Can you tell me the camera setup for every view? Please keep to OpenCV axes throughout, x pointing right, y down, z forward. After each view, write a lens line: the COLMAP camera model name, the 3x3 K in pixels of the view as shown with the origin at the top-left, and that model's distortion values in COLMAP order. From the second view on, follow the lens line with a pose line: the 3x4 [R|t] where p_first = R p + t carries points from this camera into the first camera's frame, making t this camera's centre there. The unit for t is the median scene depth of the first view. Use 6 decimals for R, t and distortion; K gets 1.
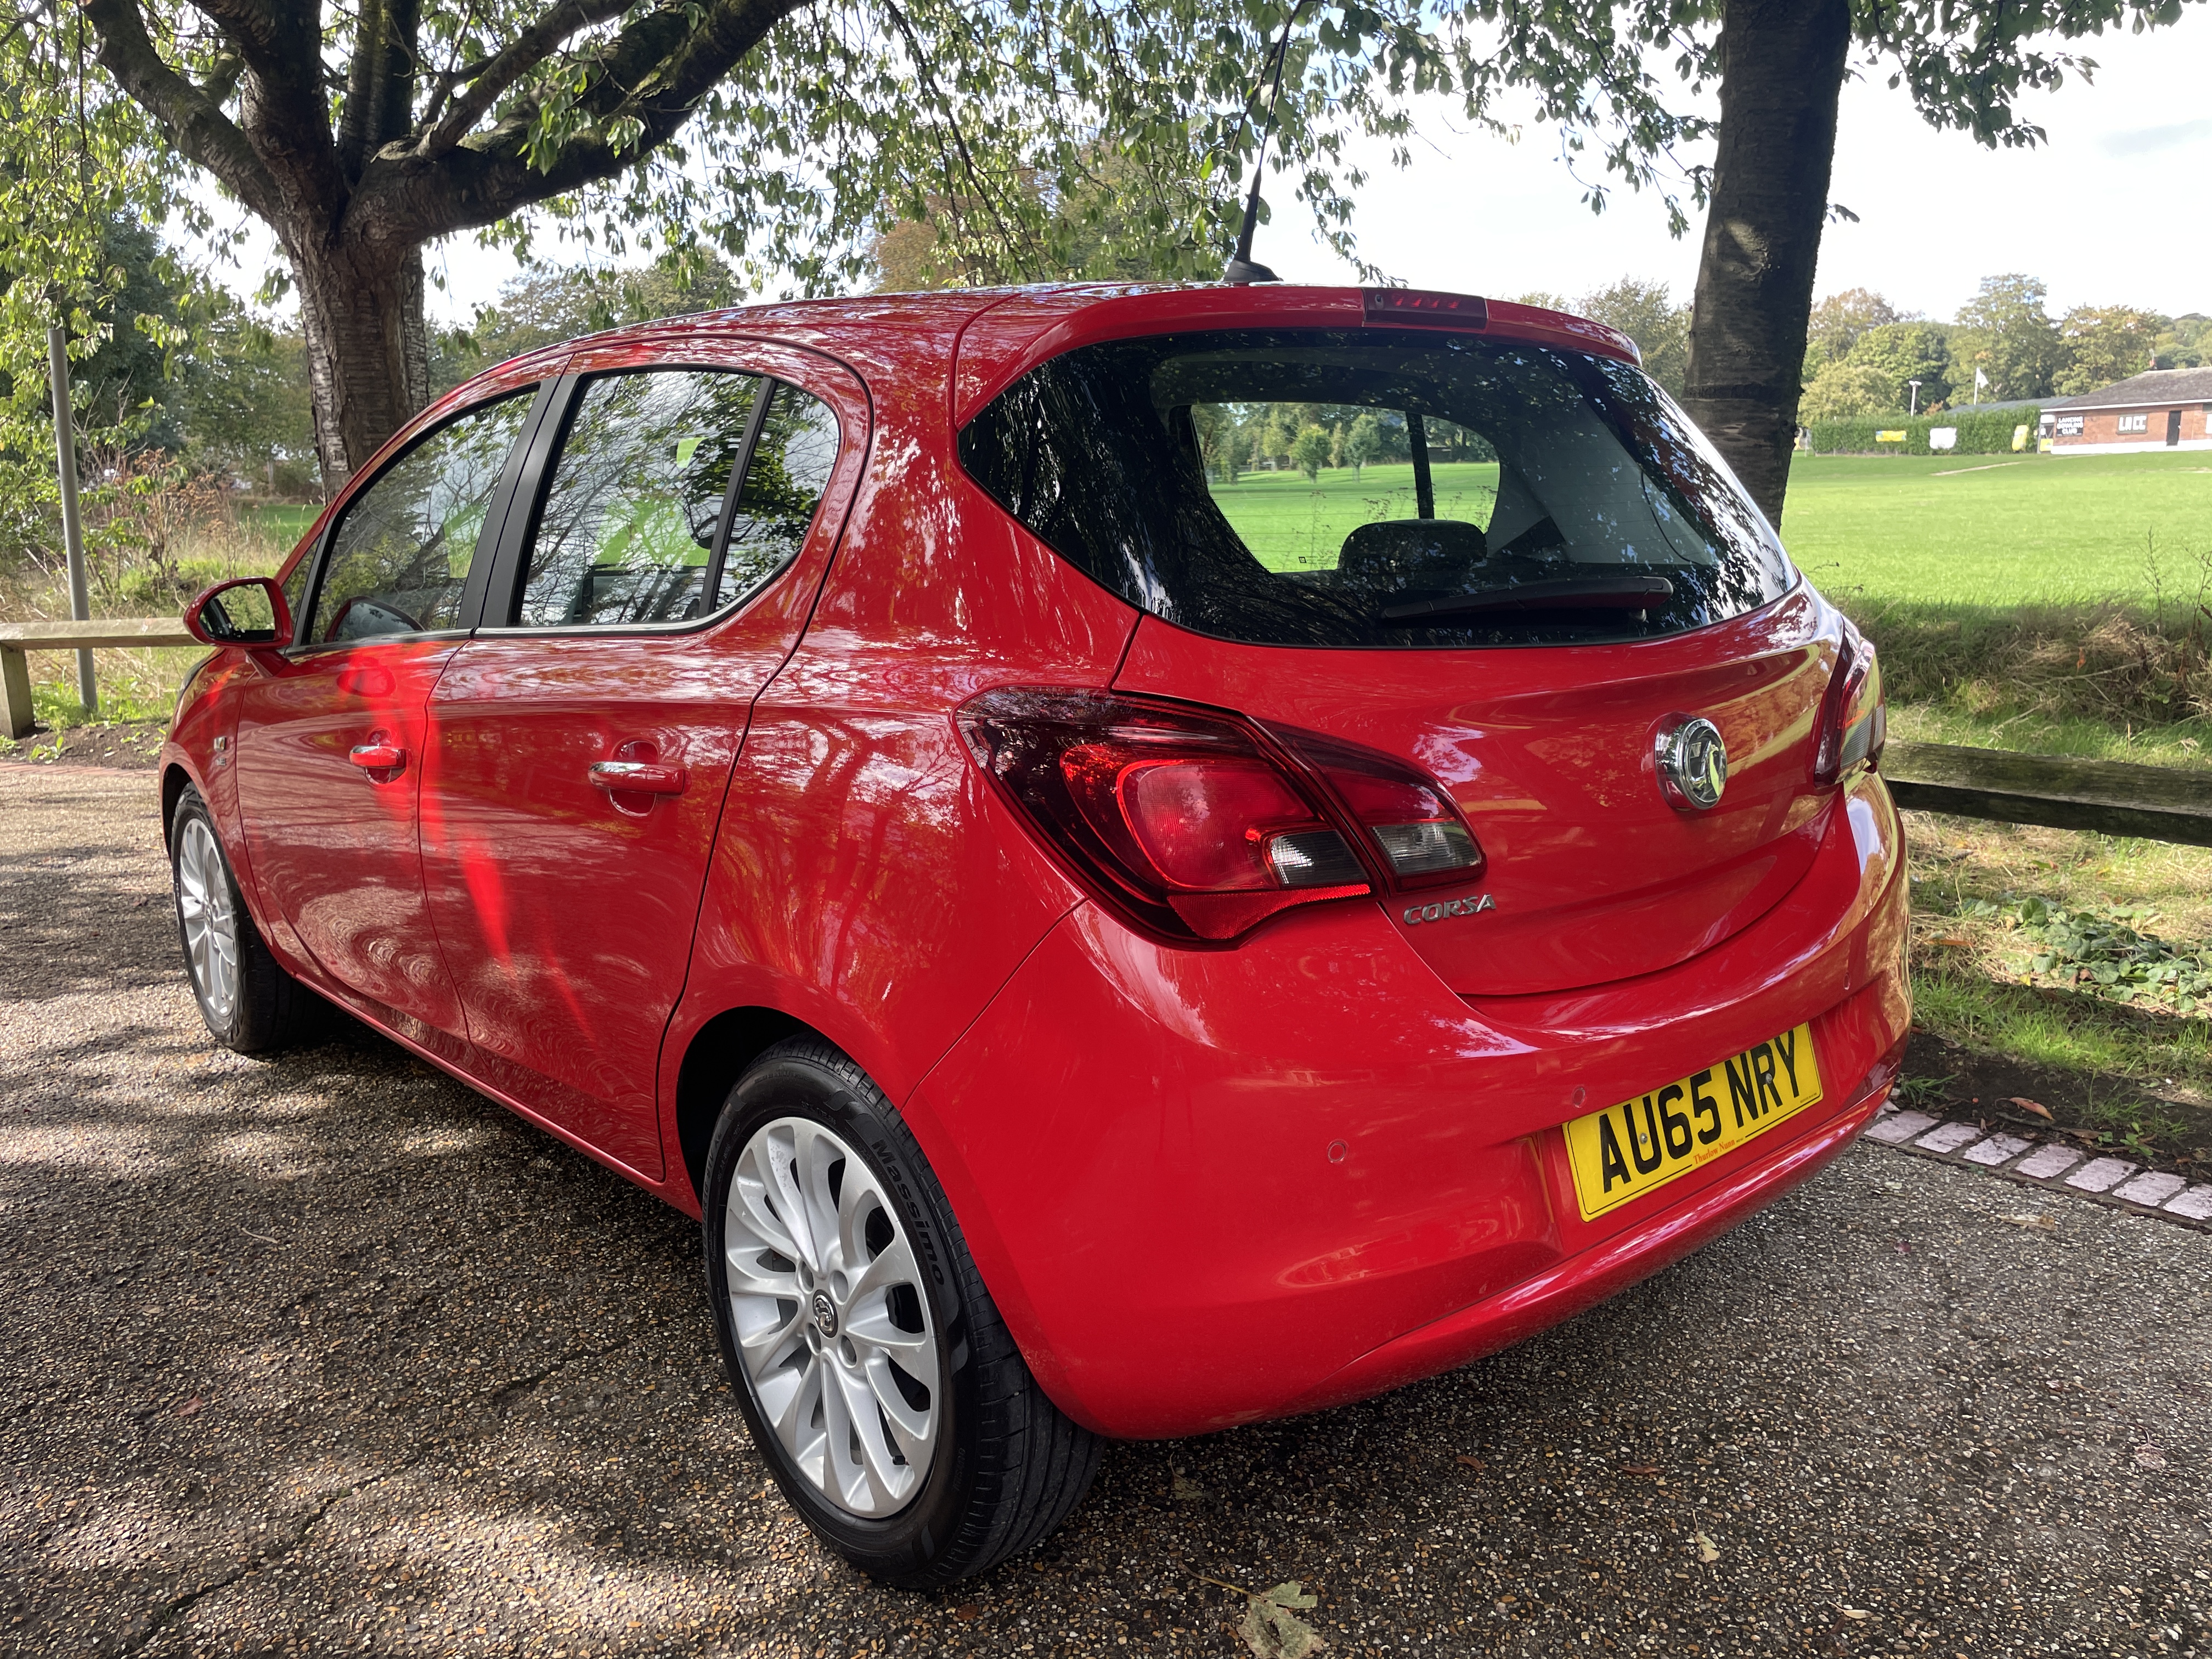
lens RADIAL K [[1683.1, 0, 1098.4], [0, 1683.1, 836.2], [0, 0, 1]] dist [0.084794, -0.110949]
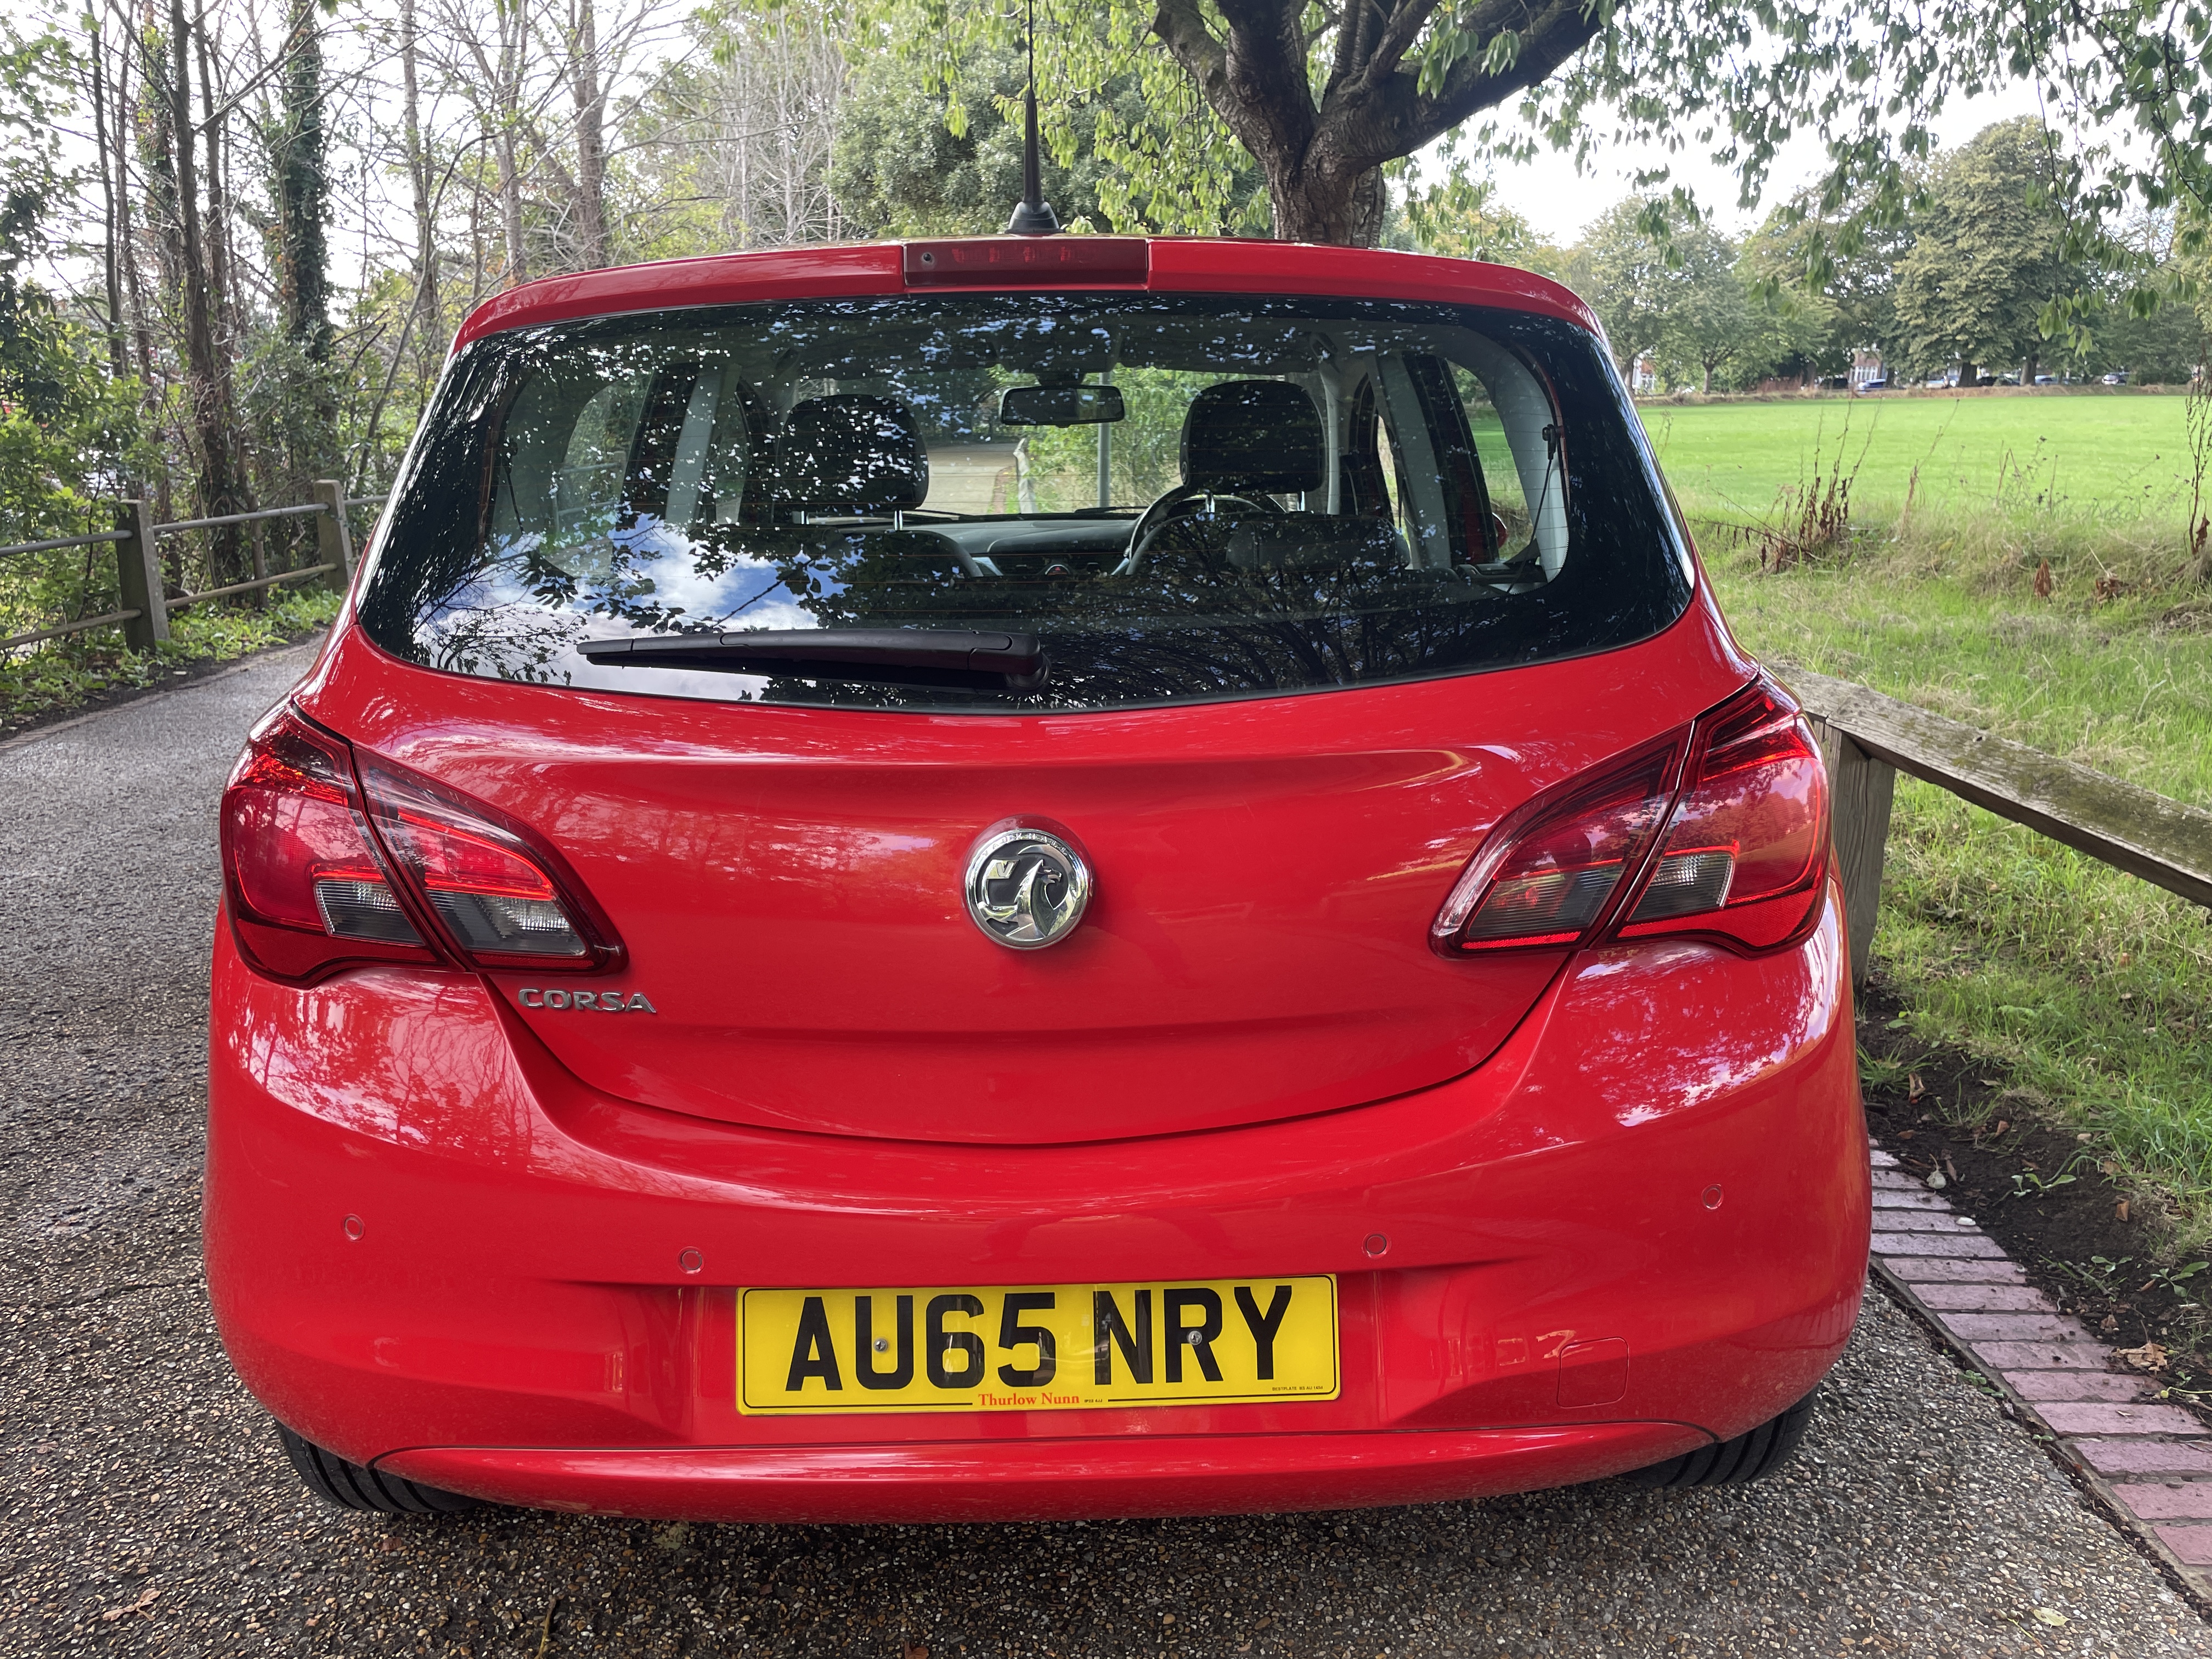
lens RADIAL K [[1687.8, 0, 1106.0], [0, 1687.8, 829.5], [0, 0, 1]] dist [0.080413, -0.104112]
pose [[0.752442, 0.162367, -0.638333, 0.839966], [-0.129494, 0.986692, 0.098333, -0.144339], [0.645804, 0.008670, 0.763454, 0.452600]]
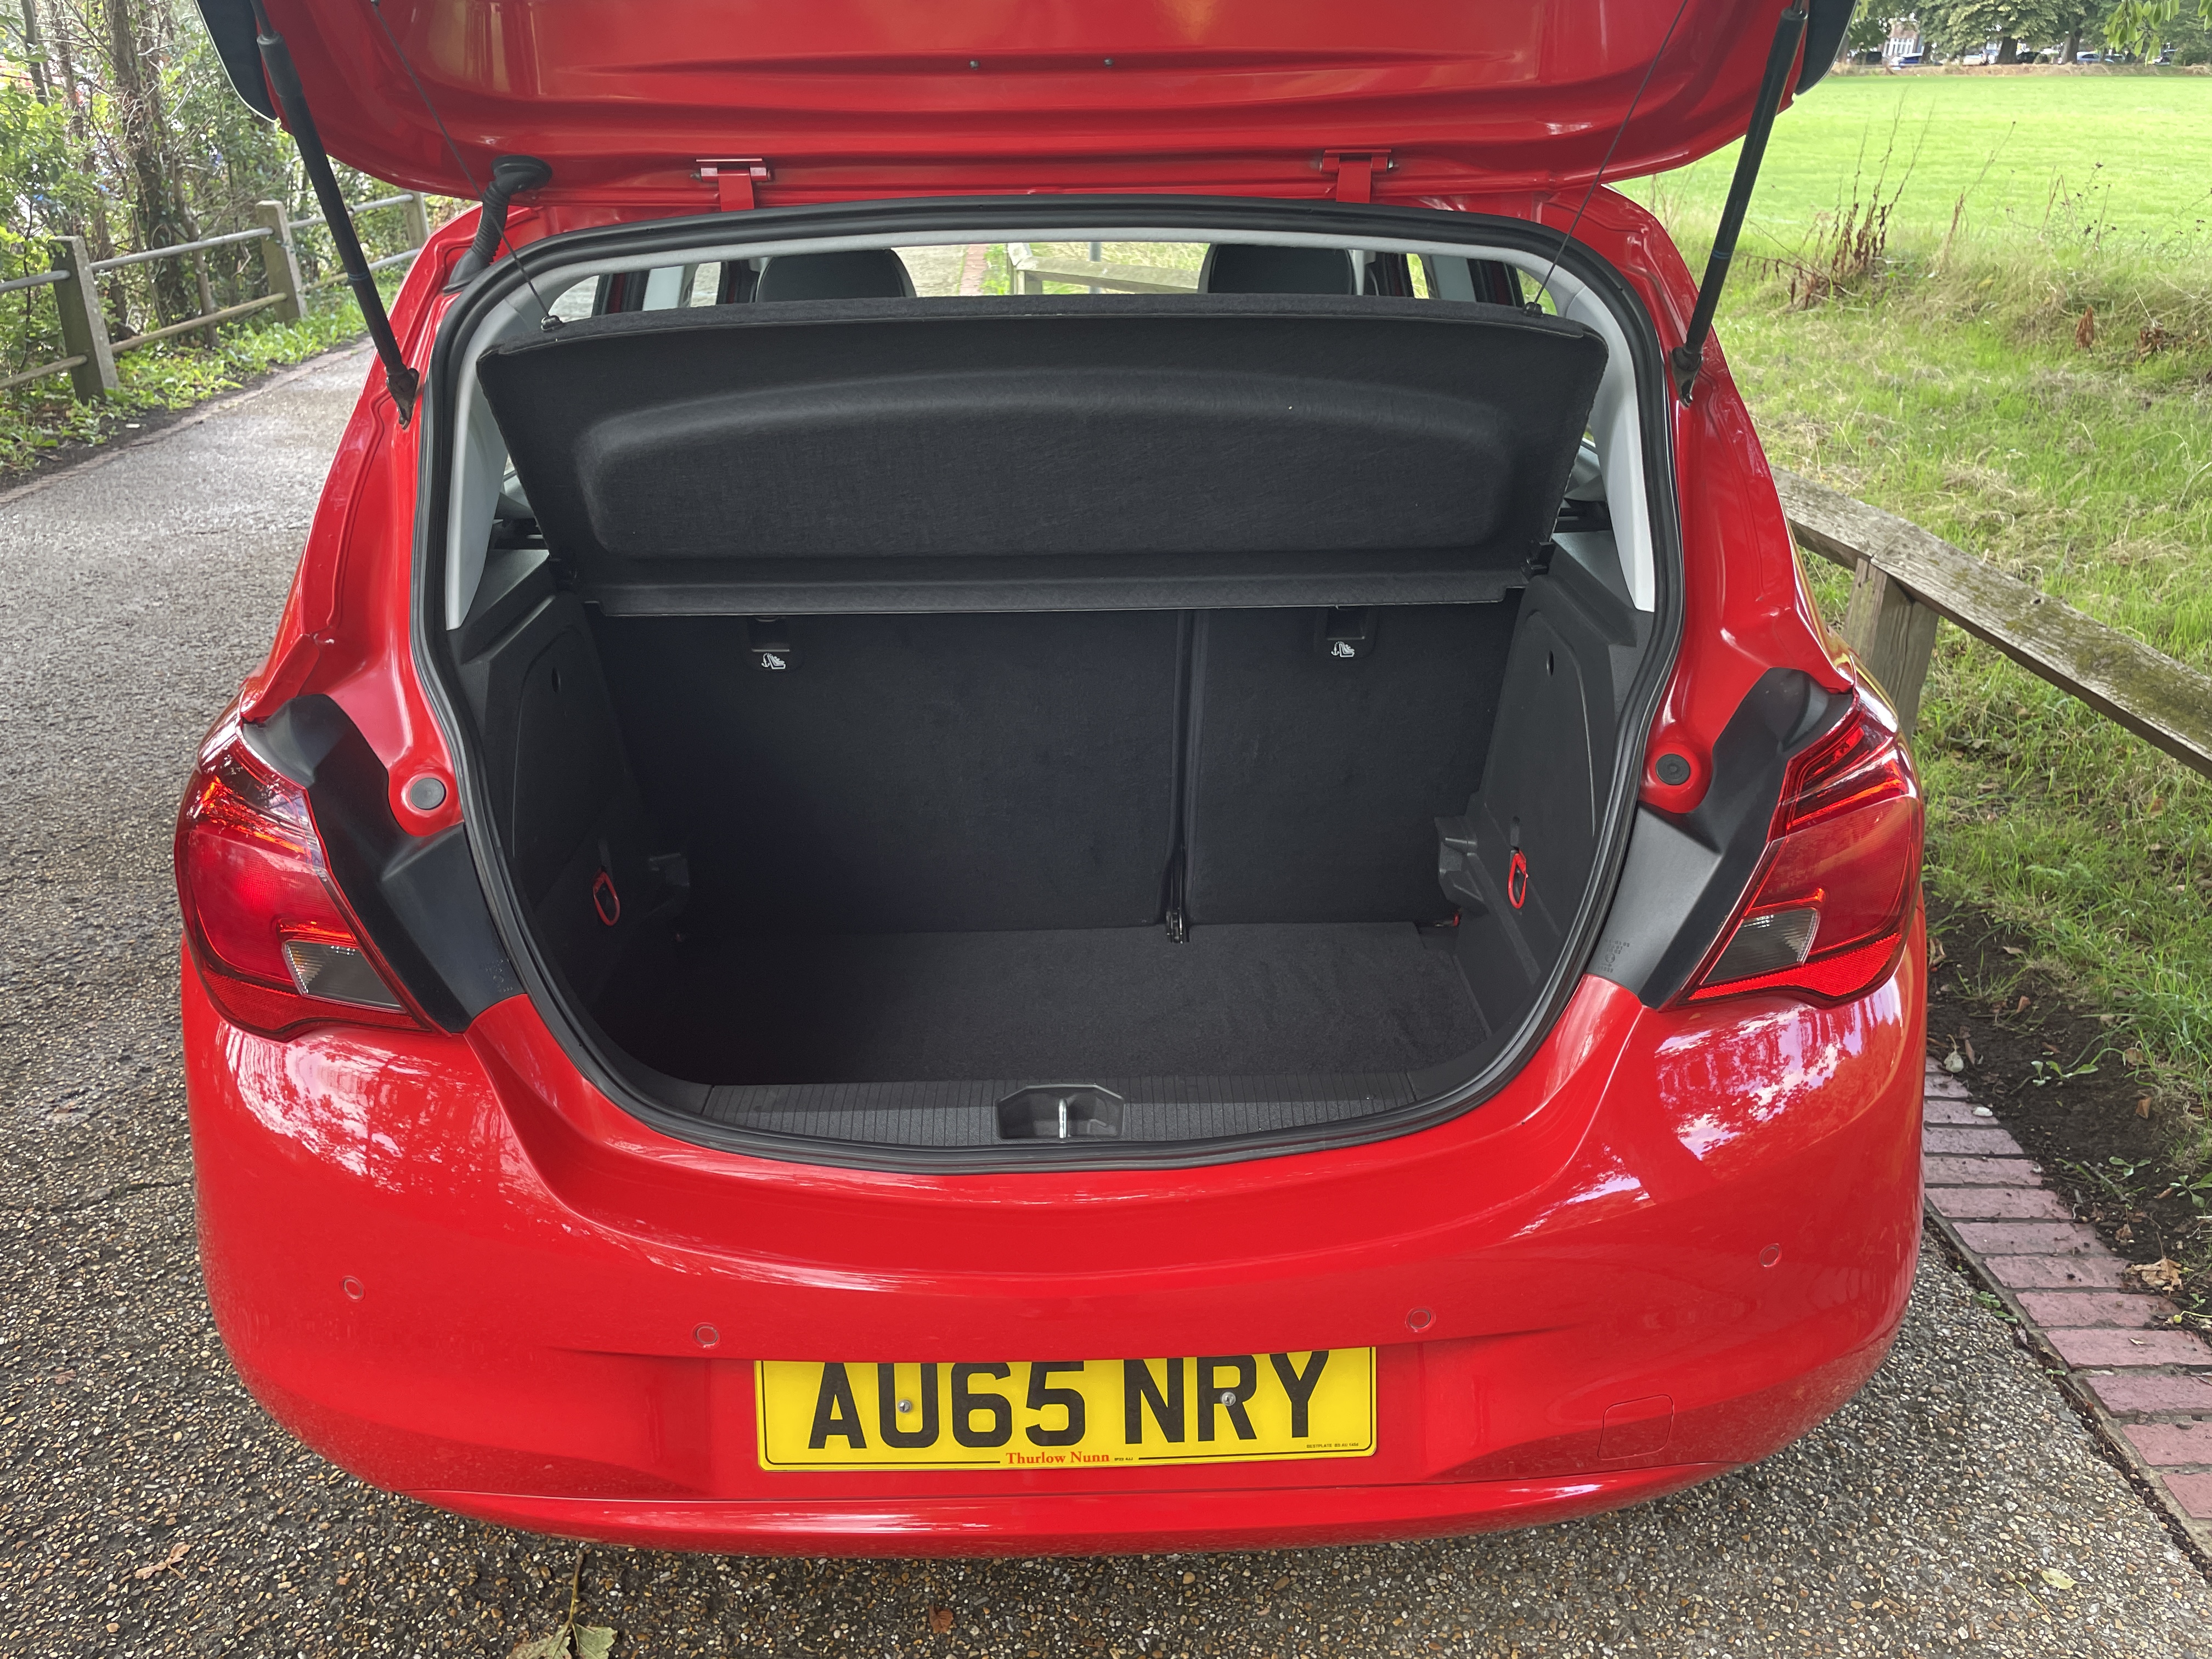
lens RADIAL K [[1683.1, 0, 1098.4], [0, 1683.1, 836.2], [0, 0, 1]] dist [0.084794, -0.110949]
pose [[0.754471, 0.269895, -0.598273, 0.753656], [-0.129532, 0.954840, 0.267400, -0.274490], [0.643425, -0.124250, 0.755358, 0.497888]]
